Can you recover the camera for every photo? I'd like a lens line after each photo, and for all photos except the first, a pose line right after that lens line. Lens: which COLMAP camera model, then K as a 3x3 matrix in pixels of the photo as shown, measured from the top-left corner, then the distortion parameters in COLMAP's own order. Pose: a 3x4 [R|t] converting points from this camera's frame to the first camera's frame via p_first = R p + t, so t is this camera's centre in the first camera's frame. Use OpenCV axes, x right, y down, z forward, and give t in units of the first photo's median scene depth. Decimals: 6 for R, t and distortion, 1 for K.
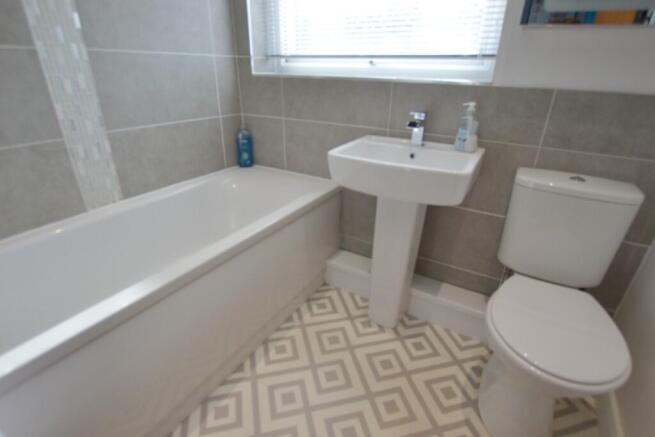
lens RADIAL K [[328.0, 0, 327.5], [0, 328.0, 218.5], [0, 0, 1]] dist [-0.023898, -0.000120]
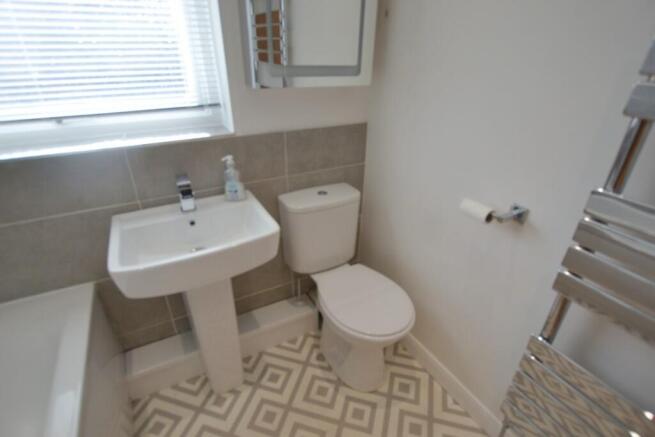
lens RADIAL K [[328.0, 0, 327.5], [0, 328.0, 218.5], [0, 0, 1]] dist [-0.023898, -0.000120]
pose [[0.507513, -0.408150, 0.758844, -0.245133], [0.366079, 0.899393, 0.238912, -0.287748], [-0.780011, 0.156546, 0.605868, 0.144675]]
